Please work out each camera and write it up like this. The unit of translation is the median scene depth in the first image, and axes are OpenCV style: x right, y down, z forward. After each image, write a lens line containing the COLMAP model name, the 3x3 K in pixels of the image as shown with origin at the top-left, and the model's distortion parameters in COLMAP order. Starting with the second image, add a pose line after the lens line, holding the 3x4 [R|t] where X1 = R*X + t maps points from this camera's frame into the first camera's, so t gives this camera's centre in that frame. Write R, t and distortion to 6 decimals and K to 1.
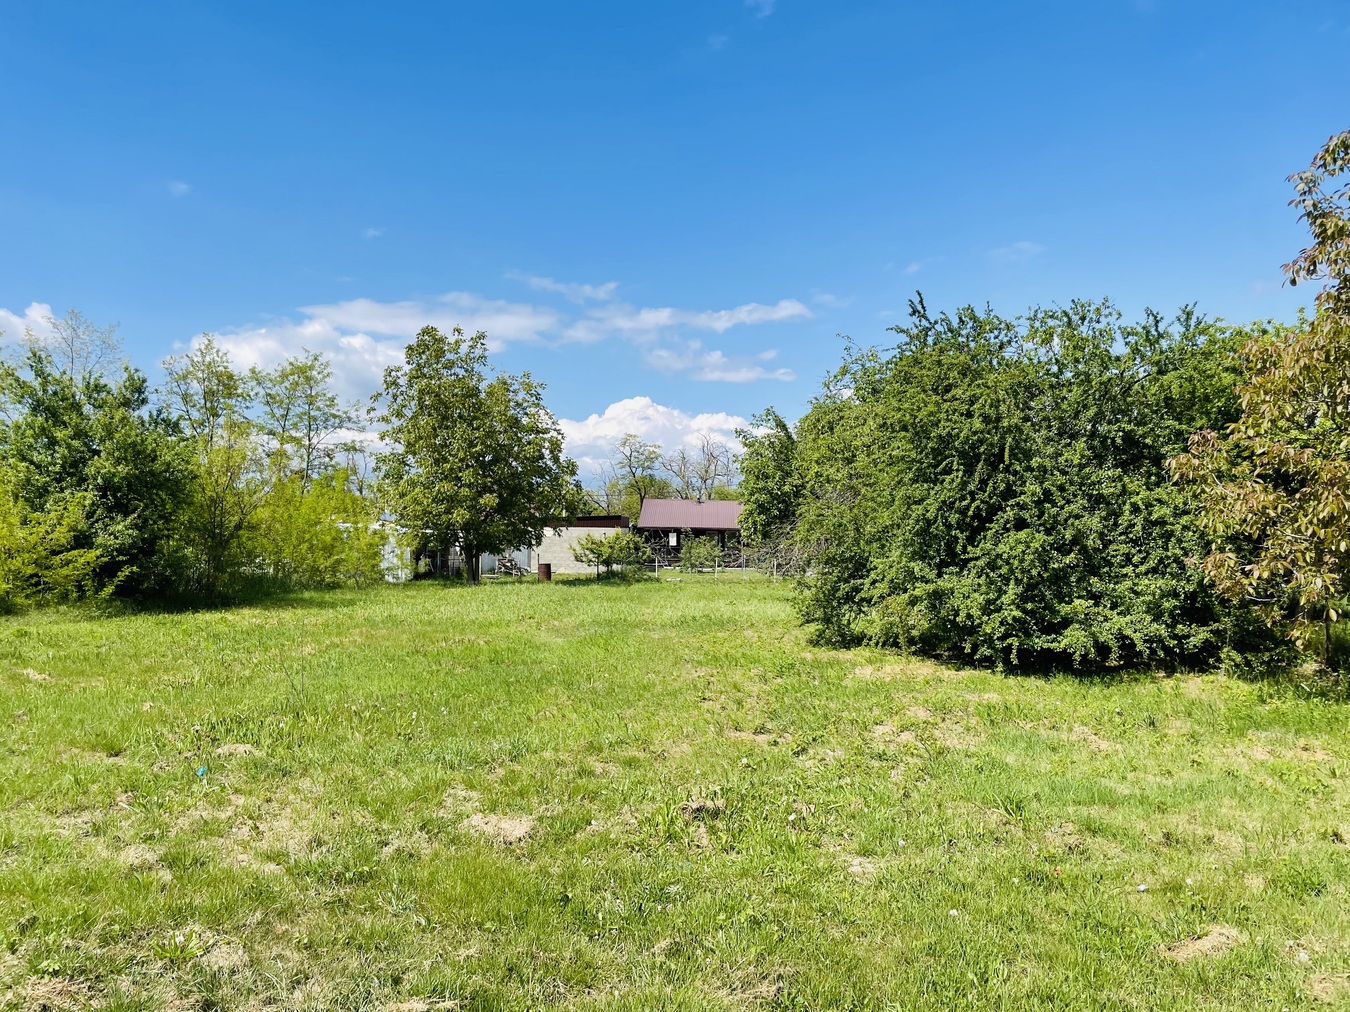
lens RADIAL K [[1028.3, 0, 675.8], [0, 1028.3, 520.7], [0, 0, 1]] dist [0.091529, -0.126011]
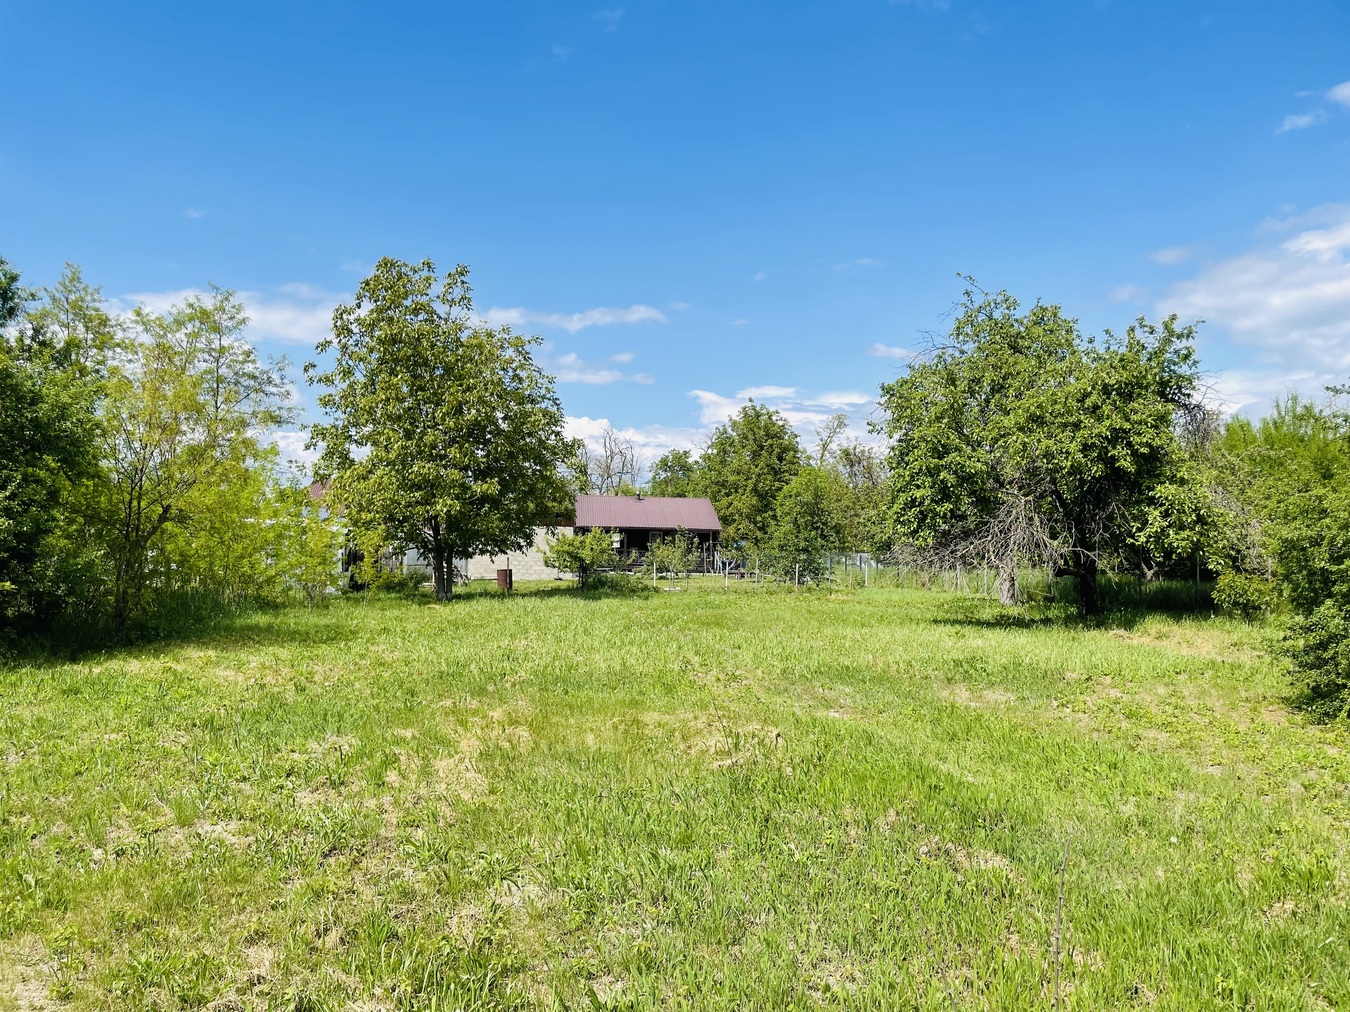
lens RADIAL K [[1028.3, 0, 670.6], [0, 1028.3, 513.4], [0, 0, 1]] dist [0.091529, -0.126011]
pose [[0.990802, 0.002797, 0.135293, -0.228718], [-0.001480, 0.999951, -0.009835, 0.010977], [-0.135314, 0.009545, 0.990757, 0.371818]]
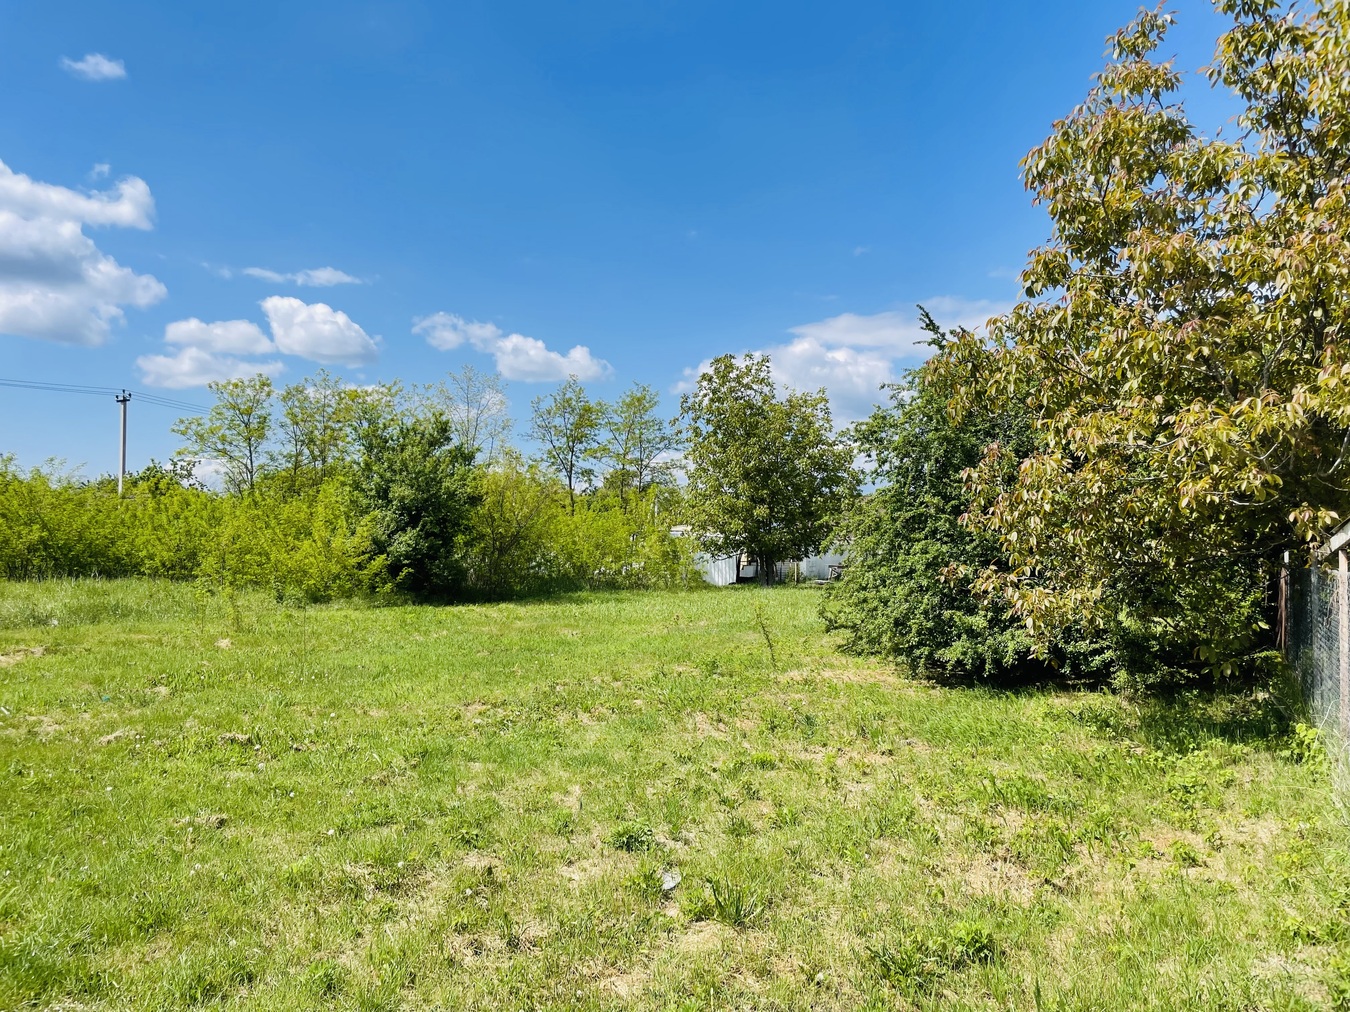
lens RADIAL K [[1028.3, 0, 679.8], [0, 1028.3, 498.9], [0, 0, 1]] dist [0.091529, -0.126011]
pose [[0.898178, -0.019053, -0.439218, 0.335528], [0.007516, 0.999580, -0.027991, -0.003498], [0.439567, 0.021839, 0.897944, -0.014740]]
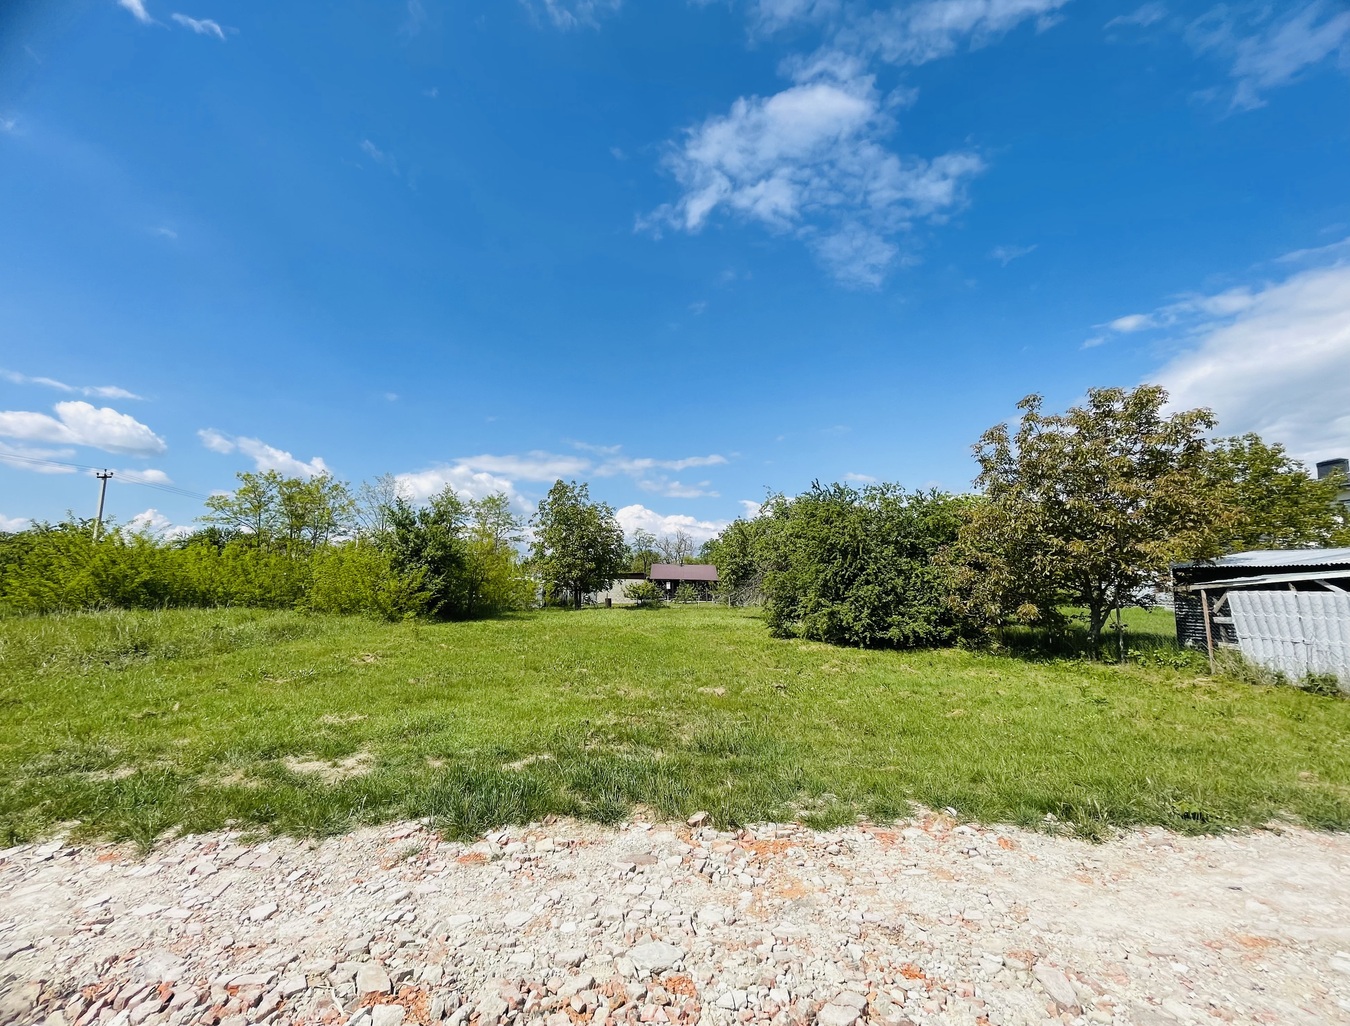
lens RADIAL K [[568.4, 0, 651.8], [0, 568.4, 506.5], [0, 0, 1]] dist [-0.005799, 0.000187]
pose [[0.999985, 0.002482, -0.004870, -0.086565], [-0.003043, 0.992930, -0.118659, -0.007753], [0.004541, 0.118672, 0.992923, -0.166833]]
